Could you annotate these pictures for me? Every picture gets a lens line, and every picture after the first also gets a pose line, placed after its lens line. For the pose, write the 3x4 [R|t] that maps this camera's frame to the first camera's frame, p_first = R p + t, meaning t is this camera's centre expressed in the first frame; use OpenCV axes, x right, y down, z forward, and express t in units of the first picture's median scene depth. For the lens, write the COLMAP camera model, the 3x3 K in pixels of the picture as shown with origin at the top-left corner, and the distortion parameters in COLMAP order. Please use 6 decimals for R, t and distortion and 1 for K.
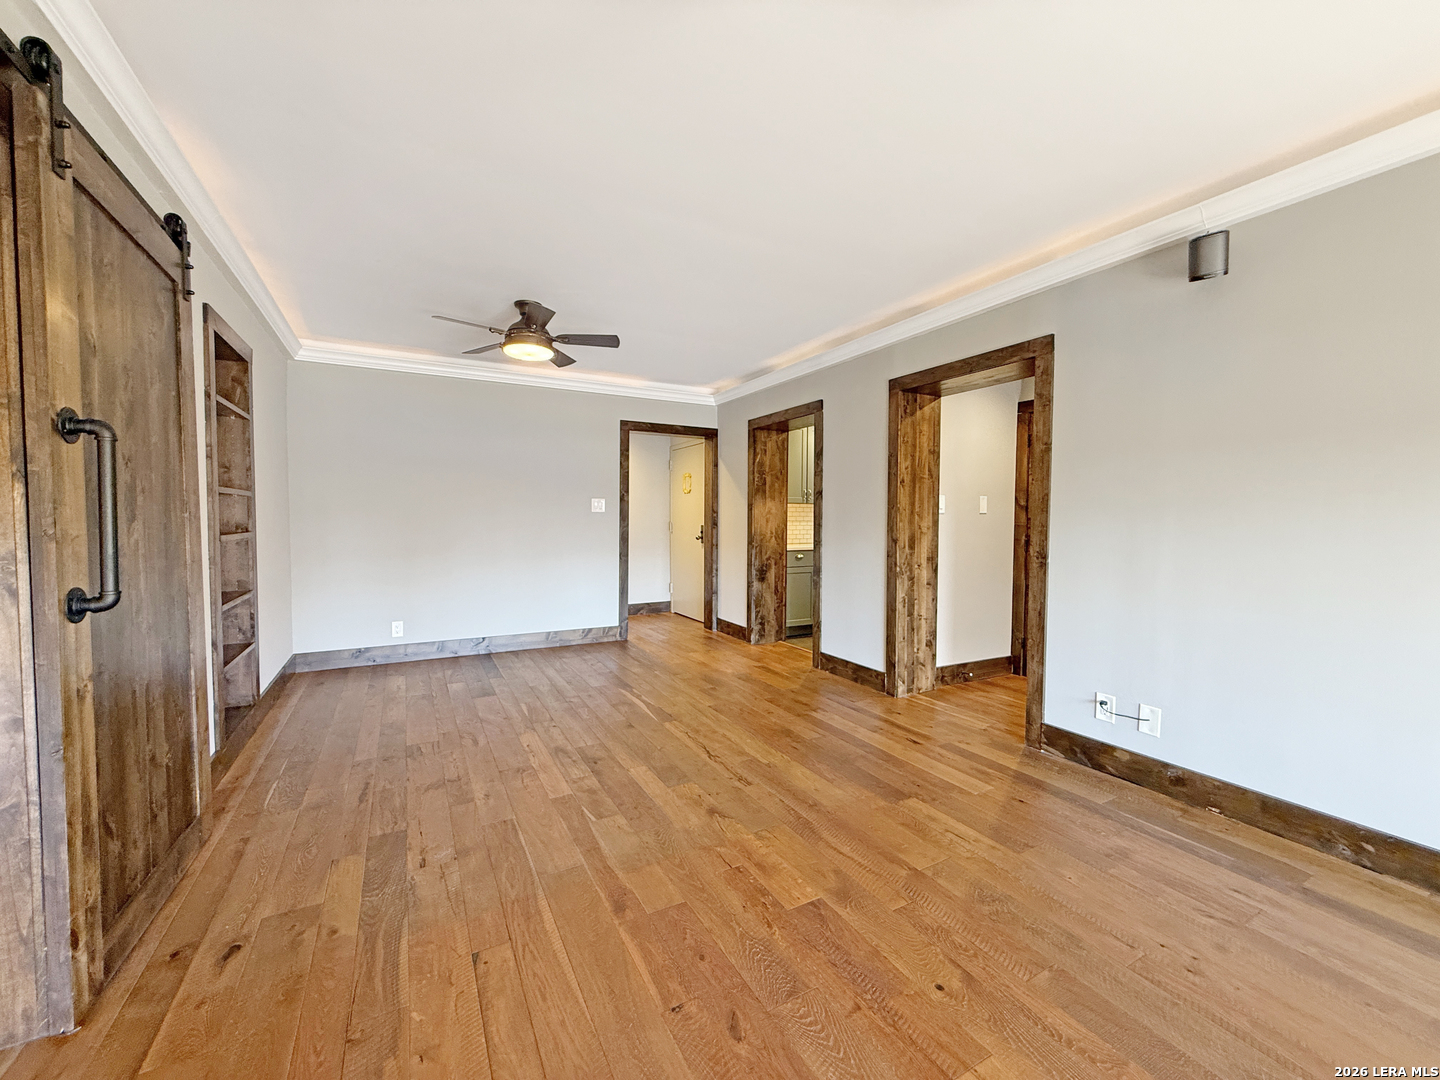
lens RADIAL K [[575.0, 0, 714.8], [0, 575.0, 539.1], [0, 0, 1]] dist [0.000045, 0.000204]
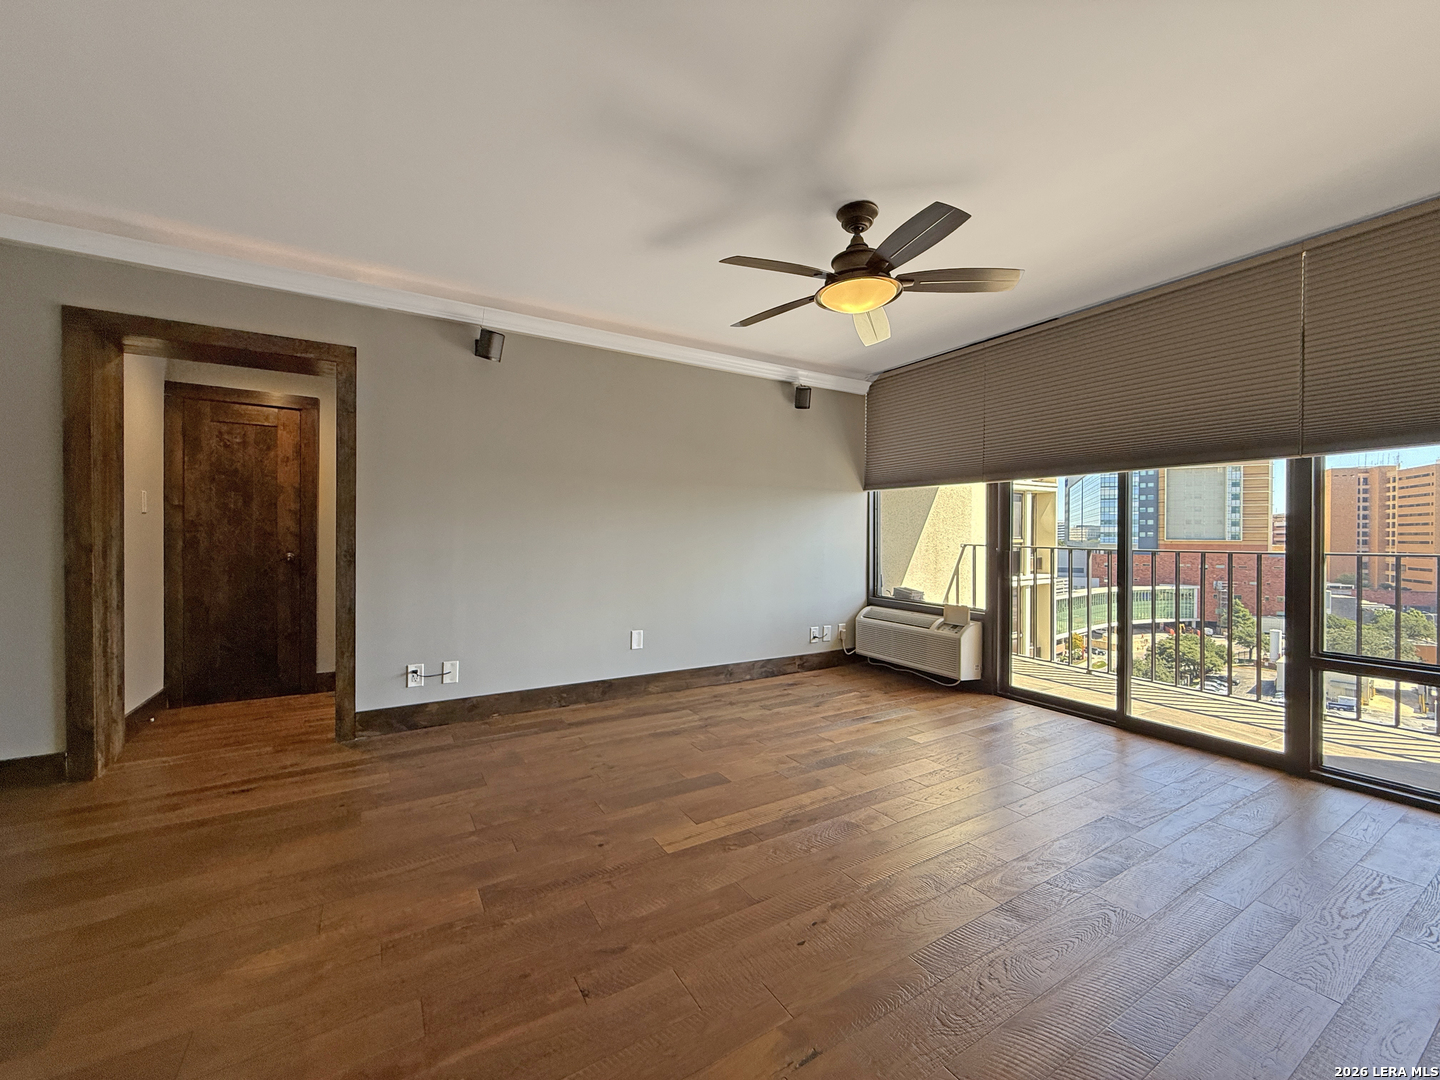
lens RADIAL K [[575.0, 0, 714.8], [0, 575.0, 539.1], [0, 0, 1]] dist [0.000045, 0.000204]
pose [[-0.044284, -0.008645, 0.998982, -0.467380], [0.032594, 0.999418, 0.010094, 0.011646], [-0.998487, 0.033008, -0.043976, 0.346899]]
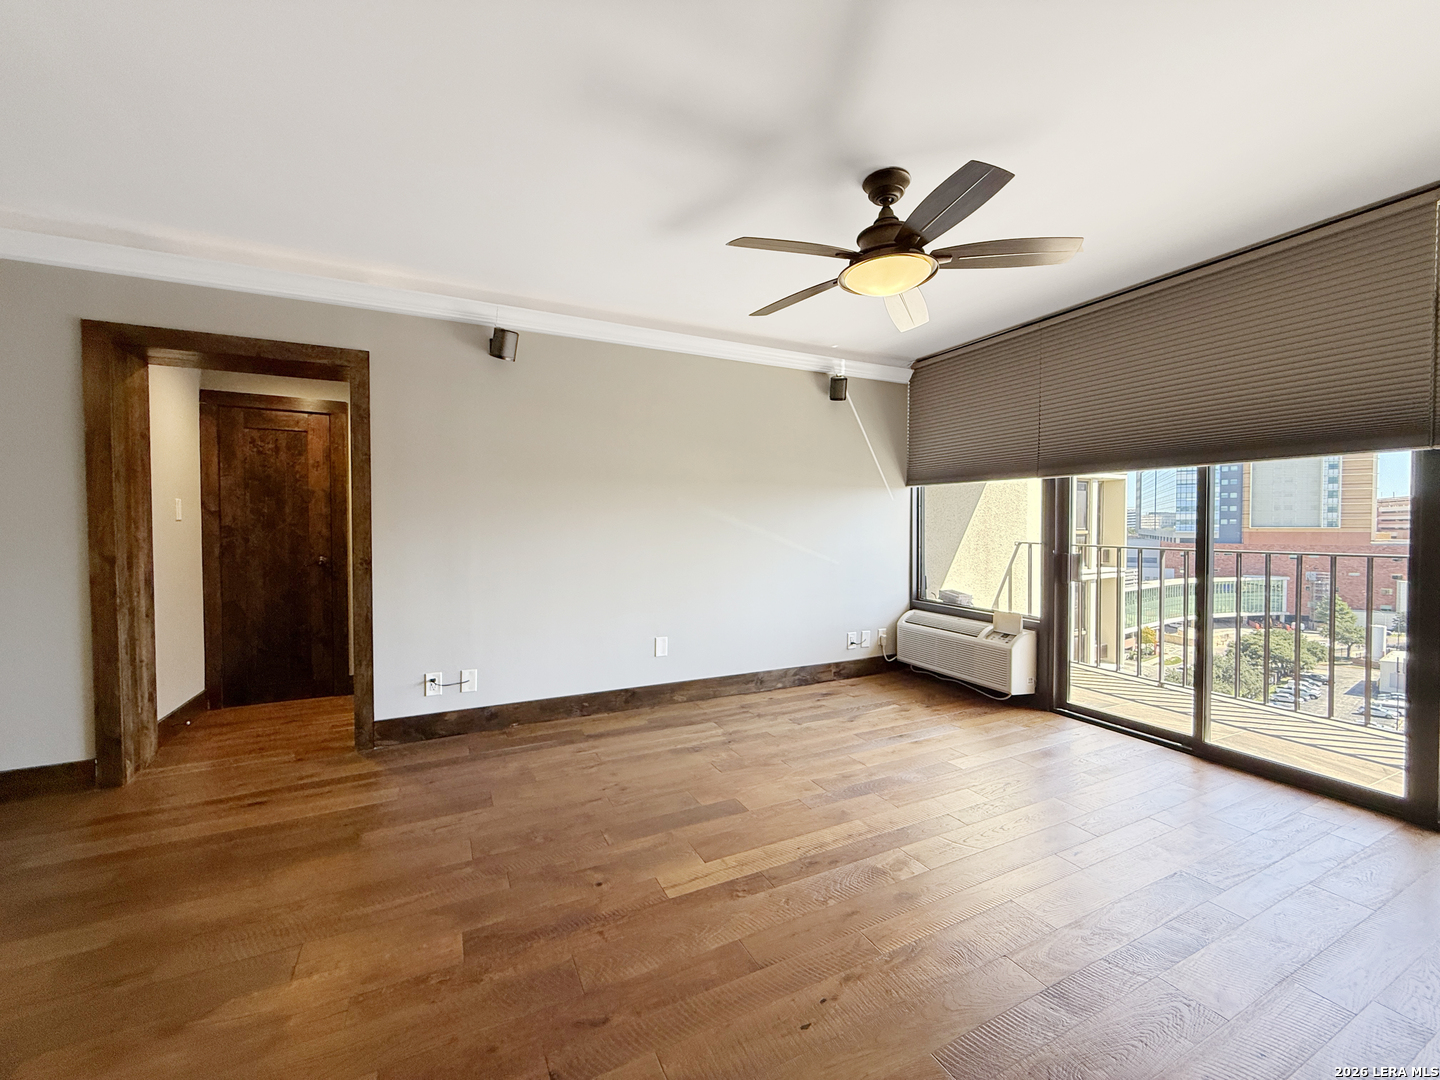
lens RADIAL K [[575.0, 0, 714.8], [0, 575.0, 539.1], [0, 0, 1]] dist [0.000045, 0.000204]
pose [[0.040644, -0.025861, 0.998839, -0.404178], [0.038797, 0.998952, 0.024285, -0.011887], [-0.998420, 0.037765, 0.041605, 0.298807]]
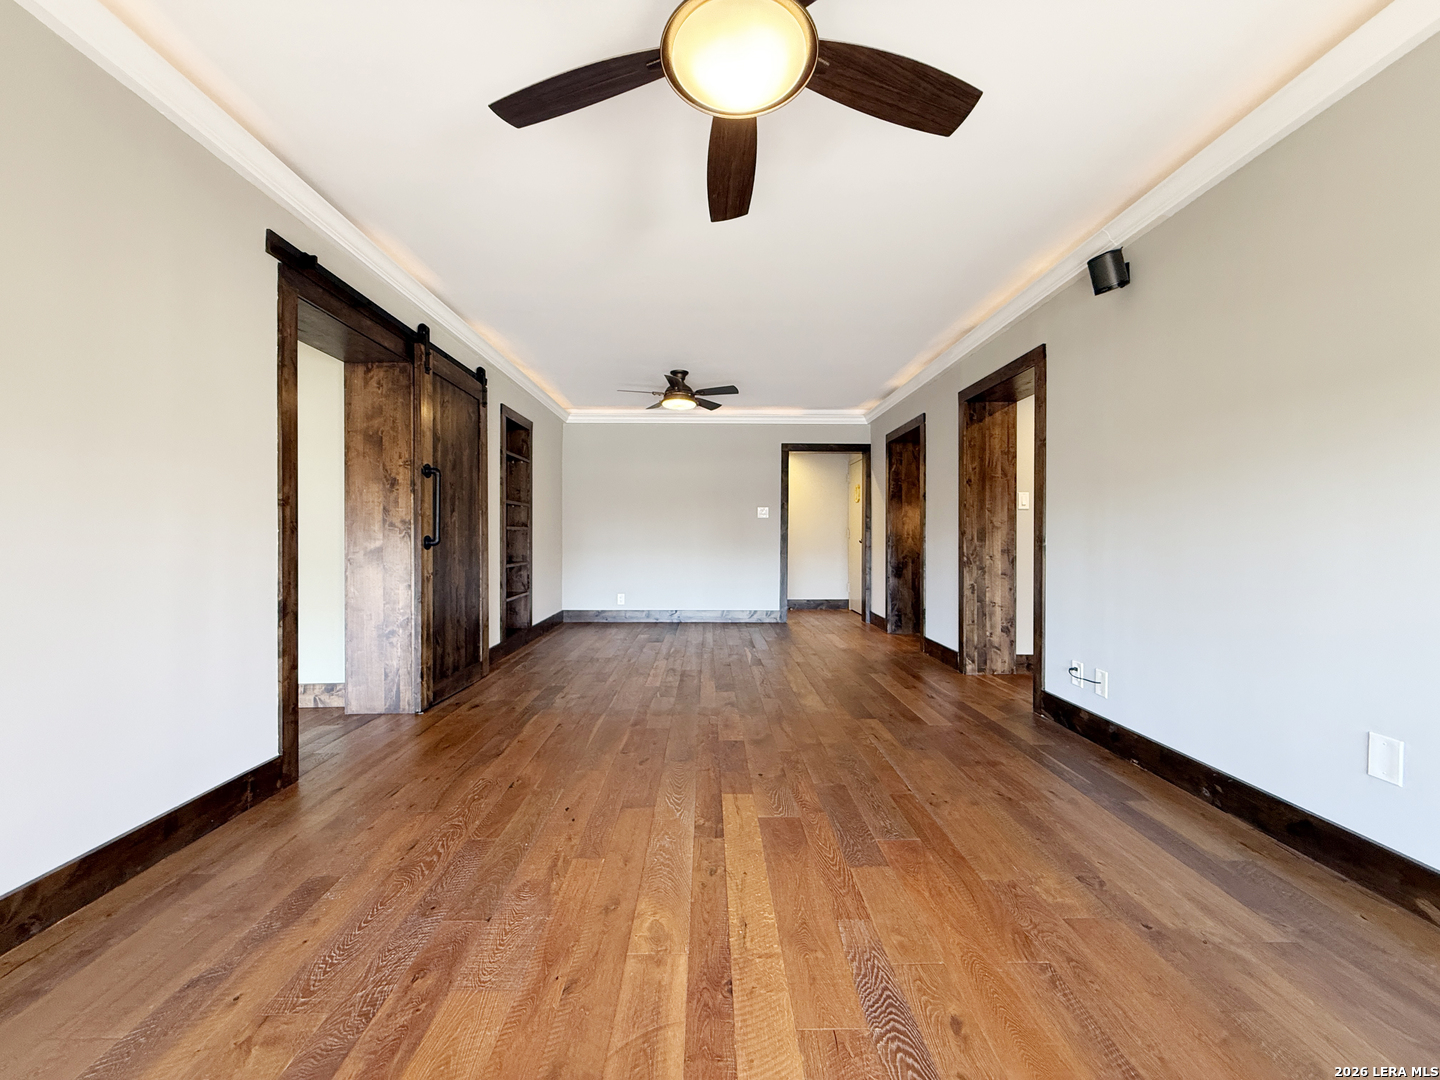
lens RADIAL K [[575.0, 0, 714.8], [0, 575.0, 539.1], [0, 0, 1]] dist [0.000045, 0.000204]
pose [[0.885726, -0.000564, -0.464208, 0.482273], [-0.015509, 0.999405, -0.030806, 0.066111], [0.463949, 0.034485, 0.885191, -0.263616]]
